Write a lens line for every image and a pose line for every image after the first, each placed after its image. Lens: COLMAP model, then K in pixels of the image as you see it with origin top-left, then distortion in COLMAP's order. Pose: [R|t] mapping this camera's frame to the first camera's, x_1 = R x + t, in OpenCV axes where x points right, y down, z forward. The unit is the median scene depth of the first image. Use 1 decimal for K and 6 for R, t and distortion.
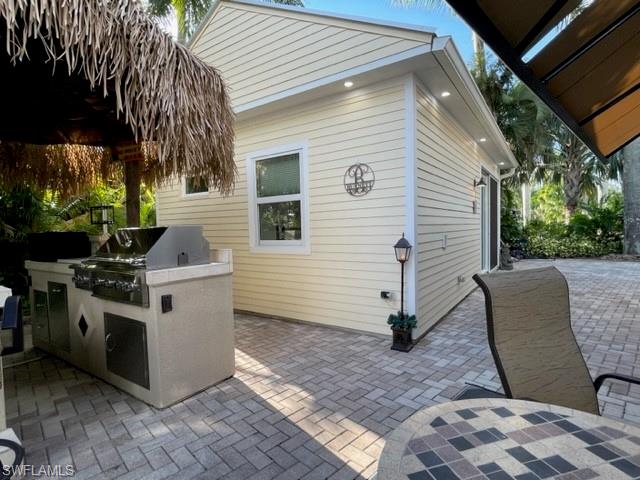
lens RADIAL K [[334.3, 0, 318.2], [0, 334.3, 243.7], [0, 0, 1]] dist [-0.000538, 0.001234]
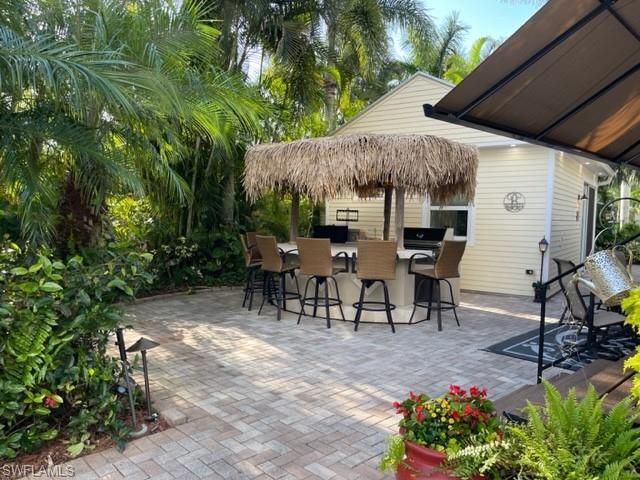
lens RADIAL K [[491.0, 0, 321.2], [0, 491.0, 242.1], [0, 0, 1]] dist [-0.015151, -0.004658]
pose [[0.998977, 0.044957, -0.004906, -0.808929], [-0.044922, 0.998965, 0.007176, 0.031664], [0.005223, -0.006948, 0.999962, -1.416351]]
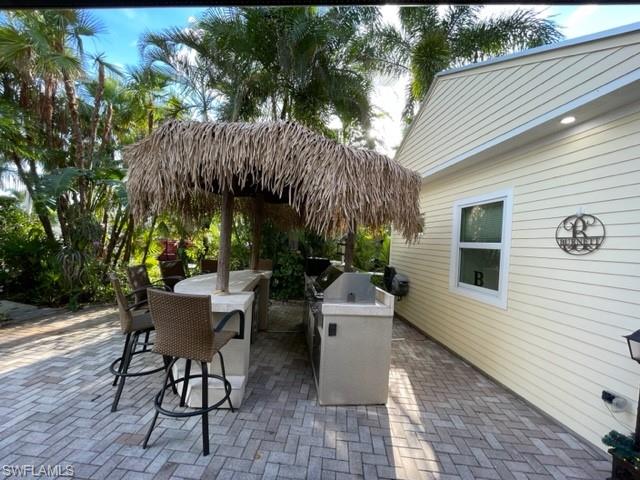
lens RADIAL K [[258.5, 0, 316.5], [0, 258.5, 242.6], [0, 0, 1]] dist [-0.001630, 0.000869]
pose [[0.660876, 0.063901, -0.747769, 0.171110], [-0.108183, 0.994074, -0.010662, -0.098563], [0.742657, 0.087942, 0.663873, 0.135702]]
